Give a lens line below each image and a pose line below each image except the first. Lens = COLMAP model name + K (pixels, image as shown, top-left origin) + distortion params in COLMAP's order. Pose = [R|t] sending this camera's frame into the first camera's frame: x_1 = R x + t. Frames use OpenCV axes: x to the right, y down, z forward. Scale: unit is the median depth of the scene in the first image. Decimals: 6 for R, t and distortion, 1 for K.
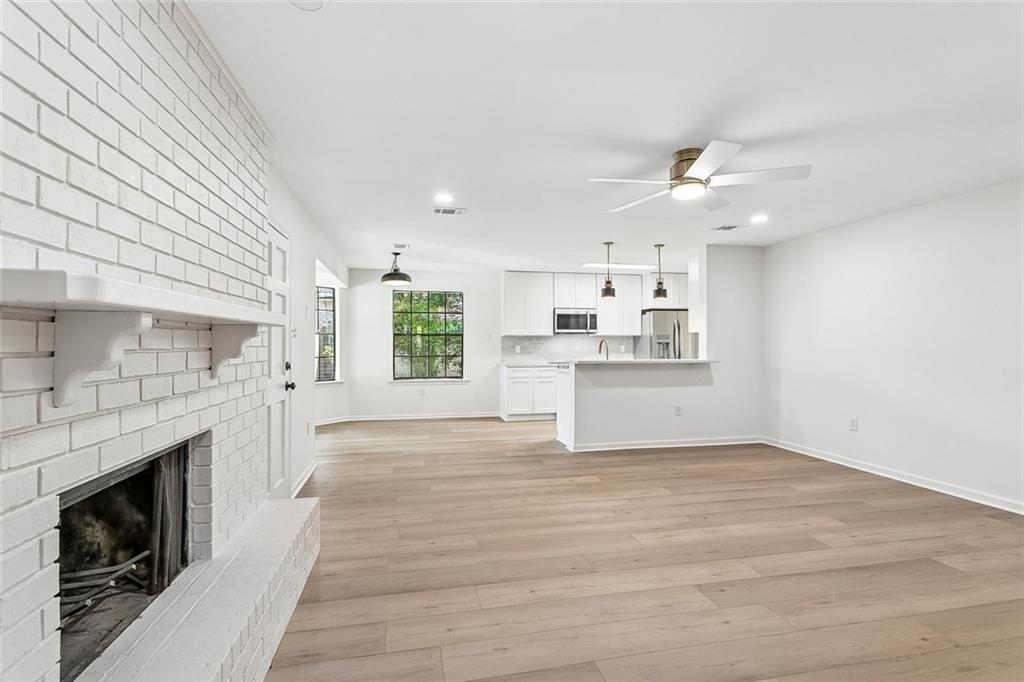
lens RADIAL K [[494.3, 0, 511.3], [0, 494.3, 339.9], [0, 0, 1]] dist [0.003324, -0.000258]
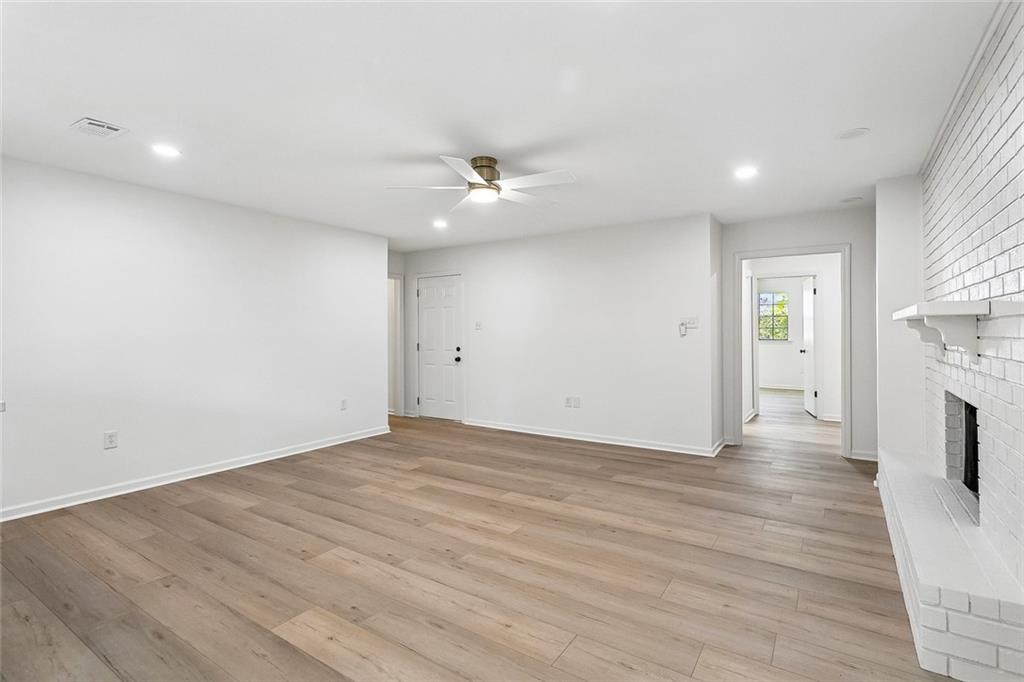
lens RADIAL K [[494.3, 0, 505.1], [0, 494.3, 339.1], [0, 0, 1]] dist [0.003324, -0.000258]
pose [[-0.698538, -0.006483, 0.715543, -0.412992], [-0.001346, 0.999969, 0.007745, 0.011020], [-0.715571, 0.004447, -0.698526, 1.600295]]
